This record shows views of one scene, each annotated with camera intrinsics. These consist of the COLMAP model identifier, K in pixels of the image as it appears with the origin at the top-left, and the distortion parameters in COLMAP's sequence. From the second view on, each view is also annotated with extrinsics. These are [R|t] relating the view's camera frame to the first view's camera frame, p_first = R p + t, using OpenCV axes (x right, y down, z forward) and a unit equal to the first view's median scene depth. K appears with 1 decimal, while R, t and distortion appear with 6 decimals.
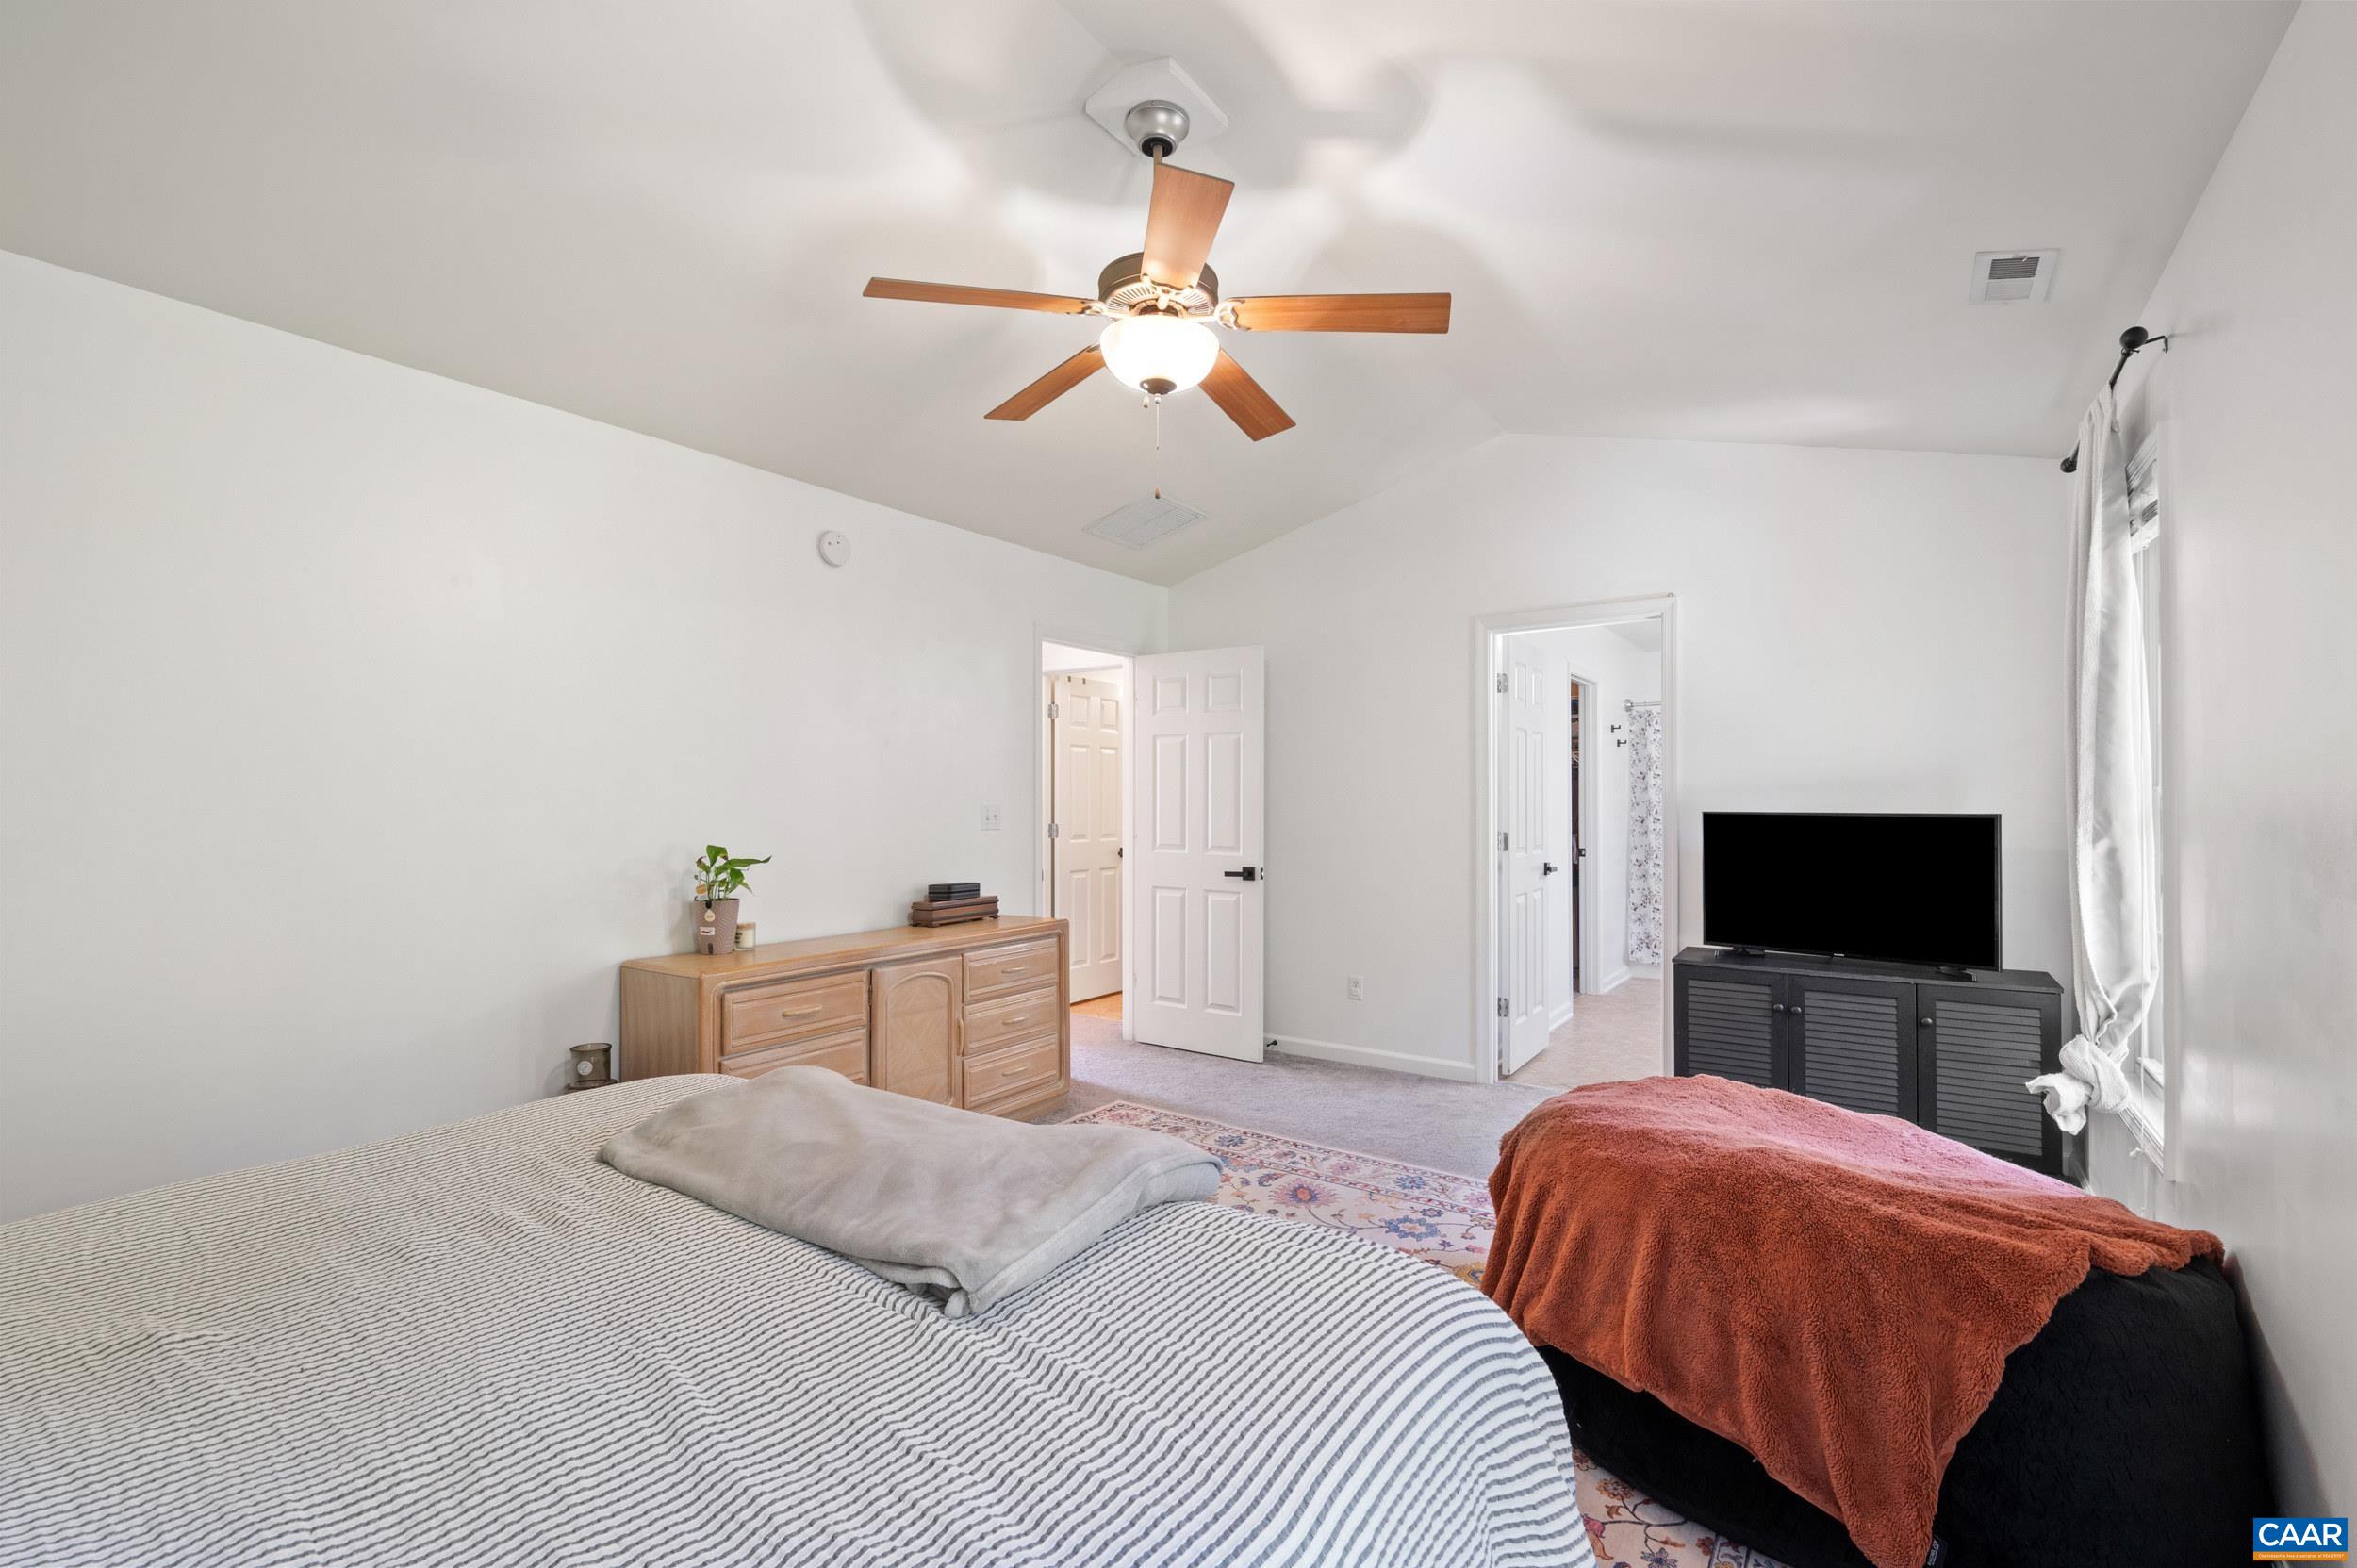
lens RADIAL K [[1041.2, 0, 1176.9], [0, 1041.2, 792.4], [0, 0, 1]] dist [-0.002419, 0.000130]
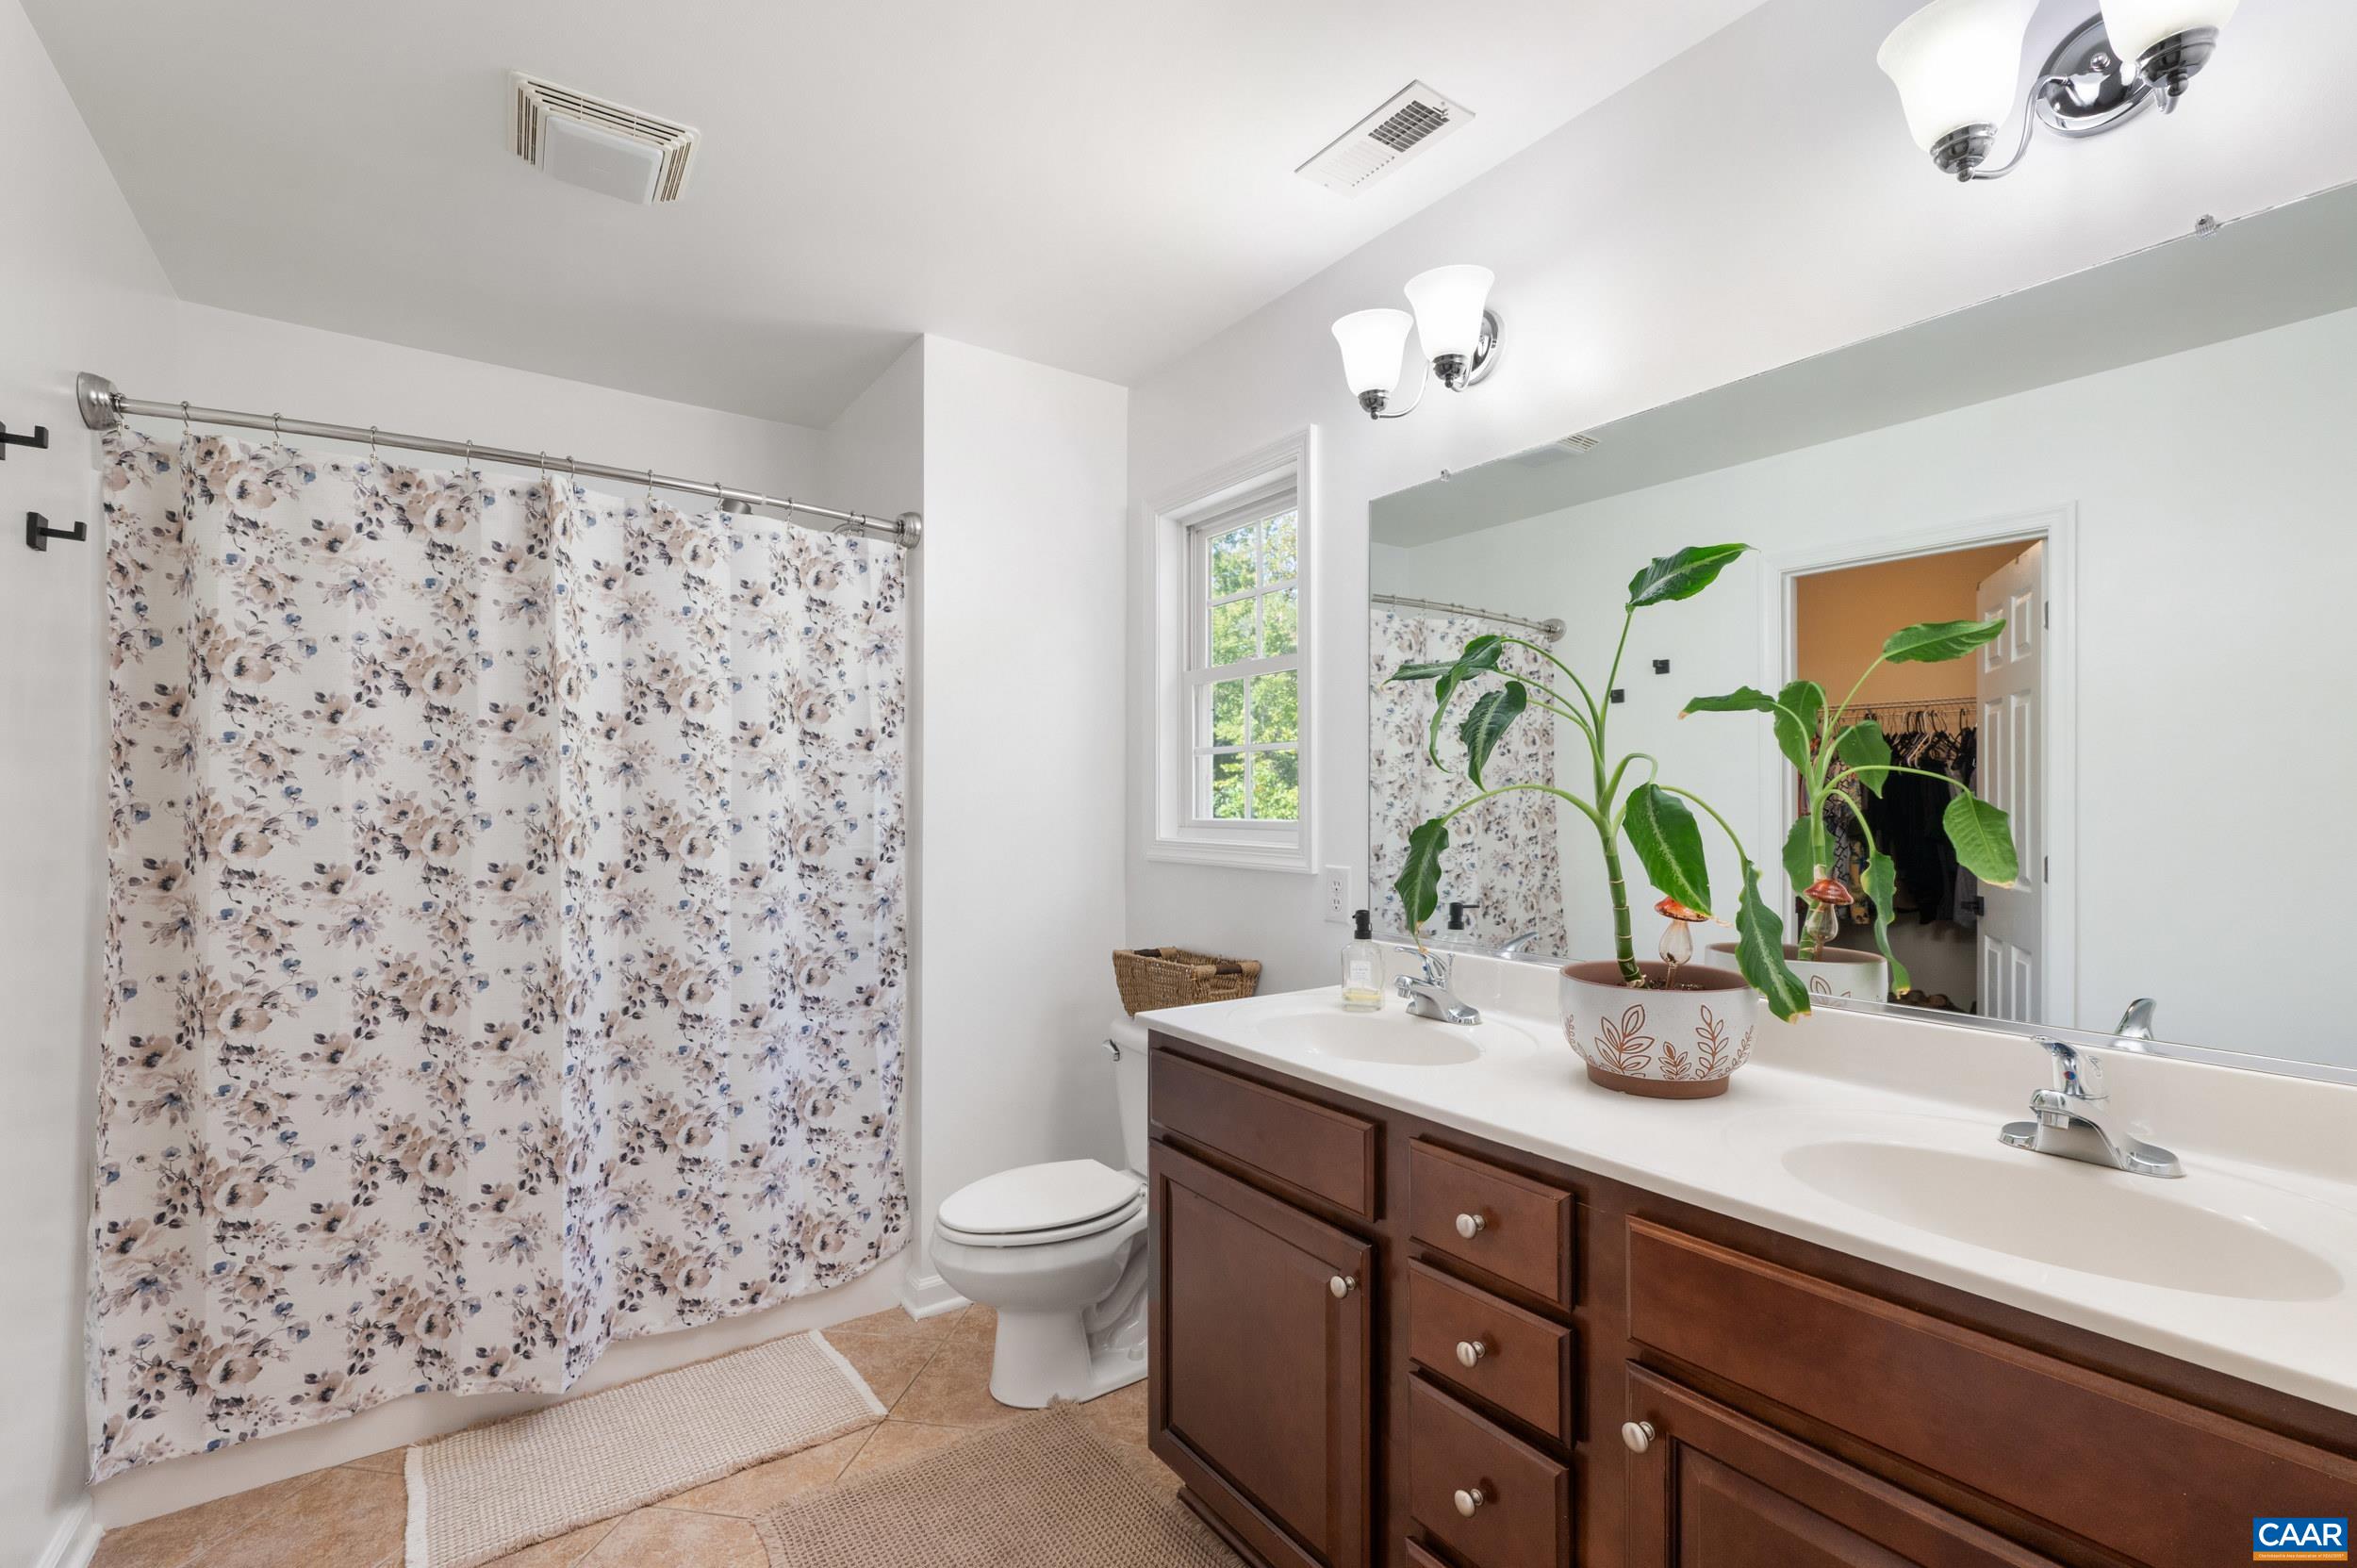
lens RADIAL K [[1041.2, 0, 1177.2], [0, 1041.2, 788.0], [0, 0, 1]] dist [-0.002419, 0.000130]
pose [[0.345249, 0.005685, 0.938494, 0.298477], [-0.009221, 0.999954, -0.002665, 0.003732], [-0.938466, -0.007733, 0.345285, 0.689917]]
